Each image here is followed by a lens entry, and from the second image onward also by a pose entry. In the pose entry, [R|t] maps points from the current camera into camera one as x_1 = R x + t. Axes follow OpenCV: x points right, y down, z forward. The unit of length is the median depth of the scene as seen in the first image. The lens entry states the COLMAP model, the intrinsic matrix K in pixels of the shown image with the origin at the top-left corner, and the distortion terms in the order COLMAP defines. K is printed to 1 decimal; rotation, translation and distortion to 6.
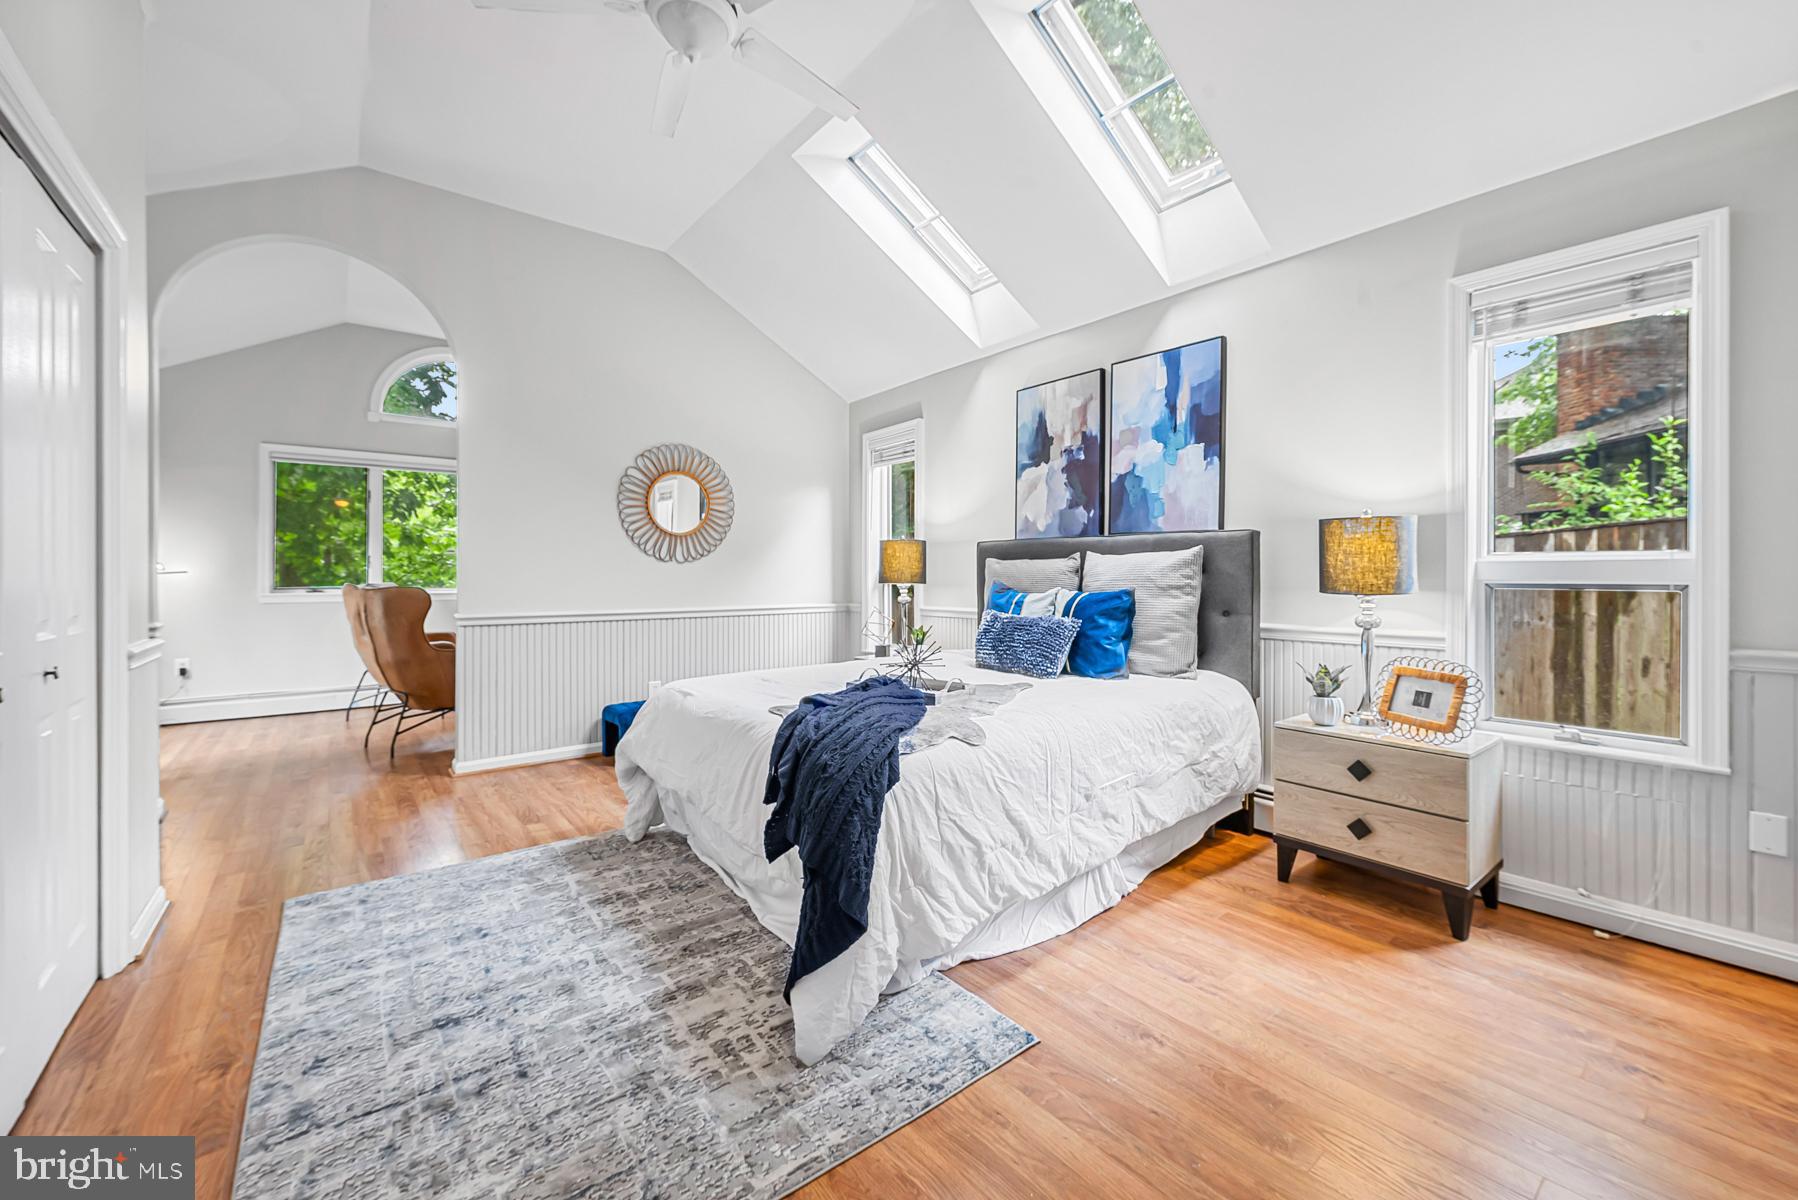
lens RADIAL K [[720.3, 0, 904.5], [0, 720.3, 576.8], [0, 0, 1]] dist [-0.006797, -0.000302]
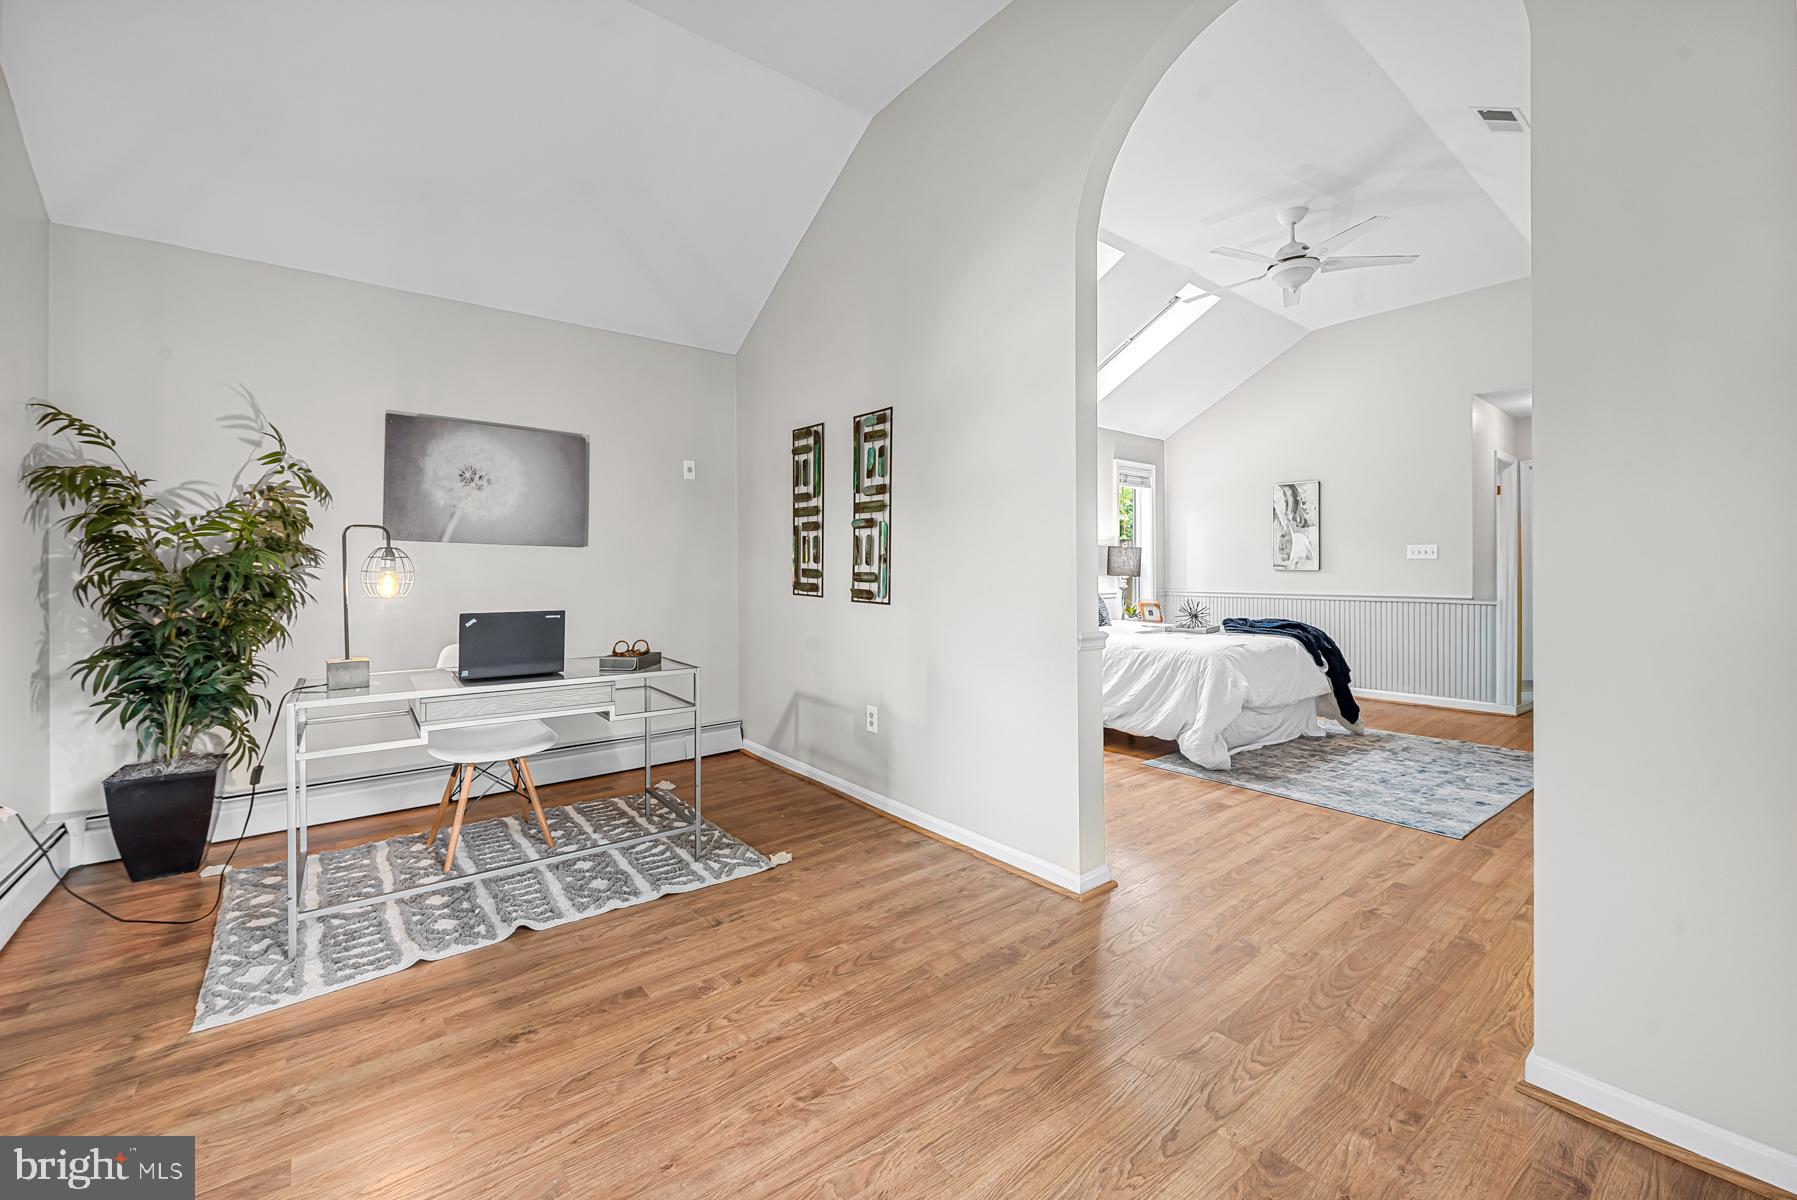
lens RADIAL K [[719.9, 0, 884.0], [0, 719.9, 565.4], [0, 0, 1]] dist [-0.006797, -0.000302]
pose [[0.021303, -0.000641, 0.999773, -1.385649], [-0.001443, 0.999999, 0.000672, -0.011380], [-0.999772, -0.001457, 0.021302, 1.287931]]
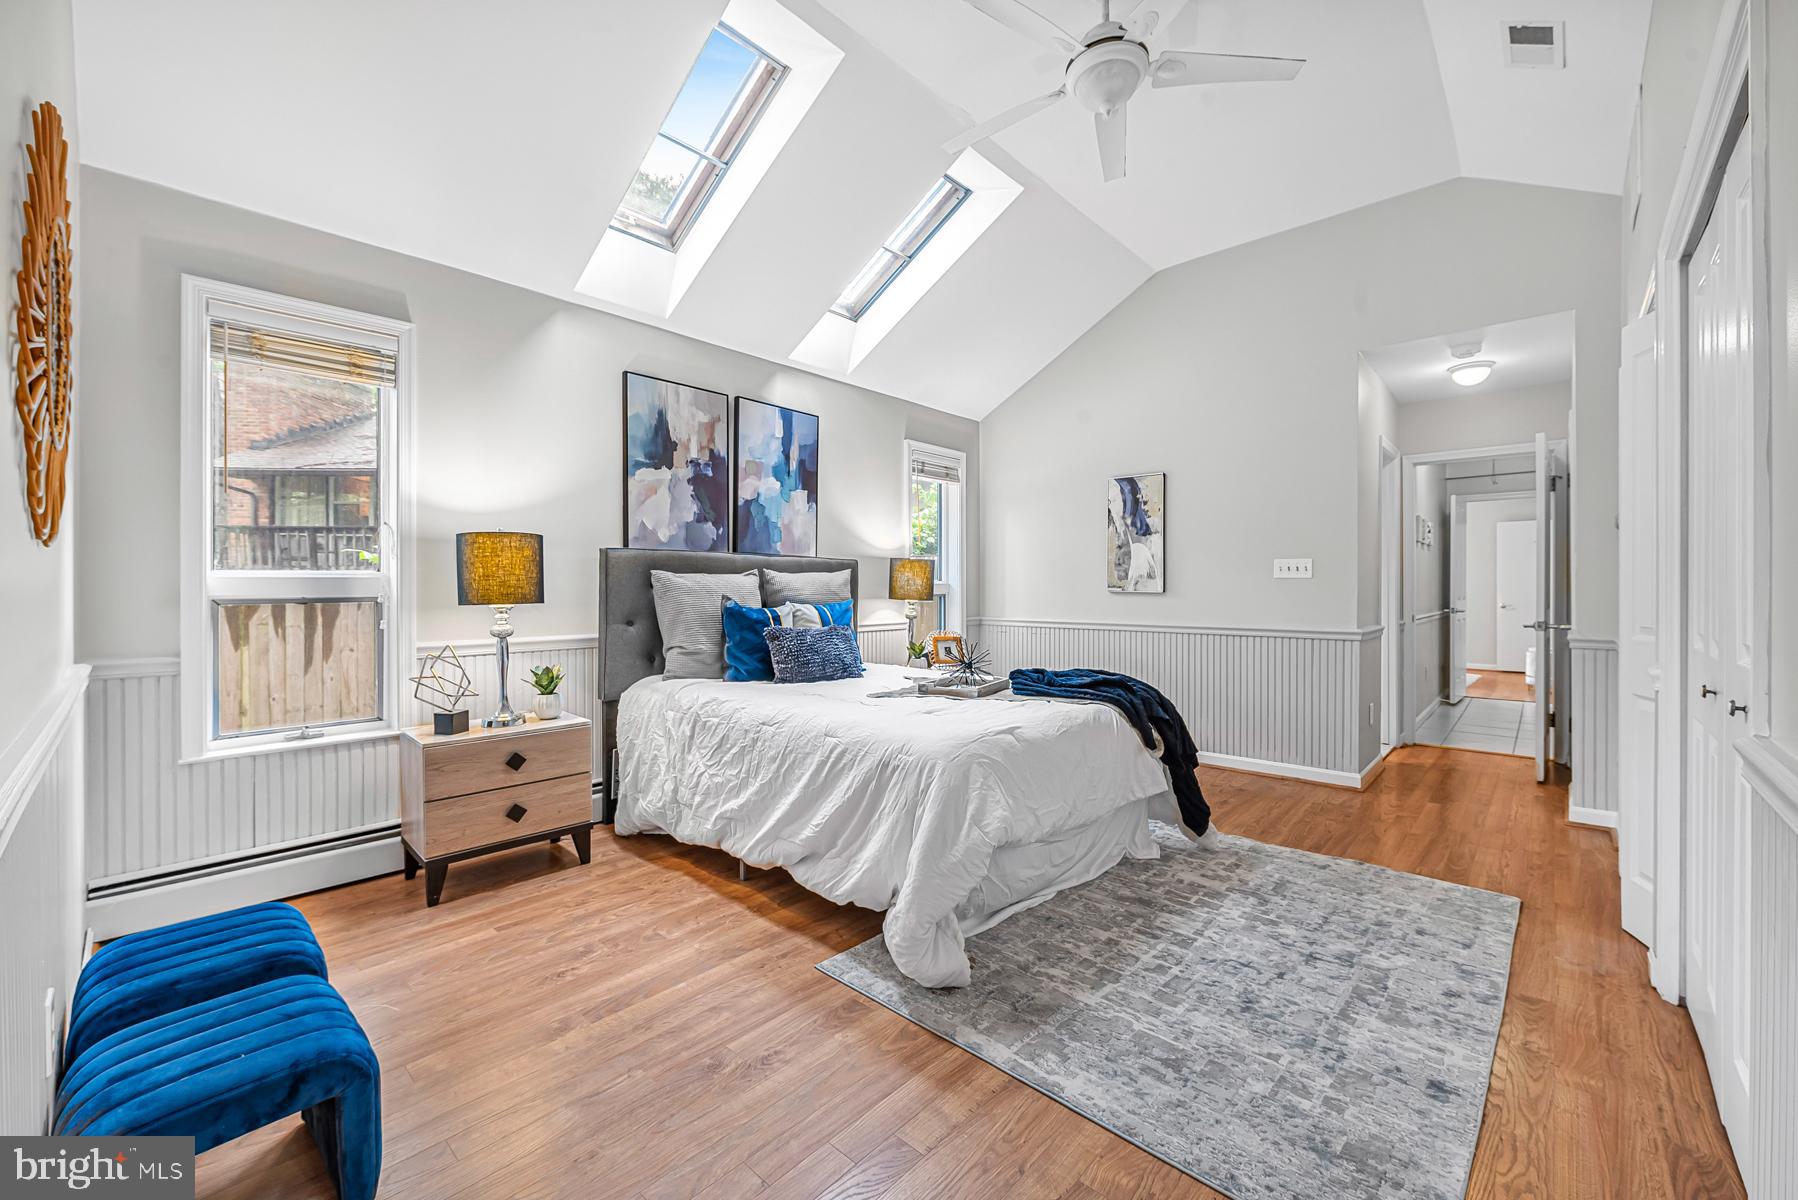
lens RADIAL K [[720.3, 0, 885.0], [0, 720.3, 591.0], [0, 0, 1]] dist [-0.006797, -0.000302]
pose [[-0.129530, -0.006309, 0.991555, -0.838133], [-0.006177, 0.999965, 0.005556, -0.008055], [-0.991556, -0.005405, -0.129565, 0.933240]]
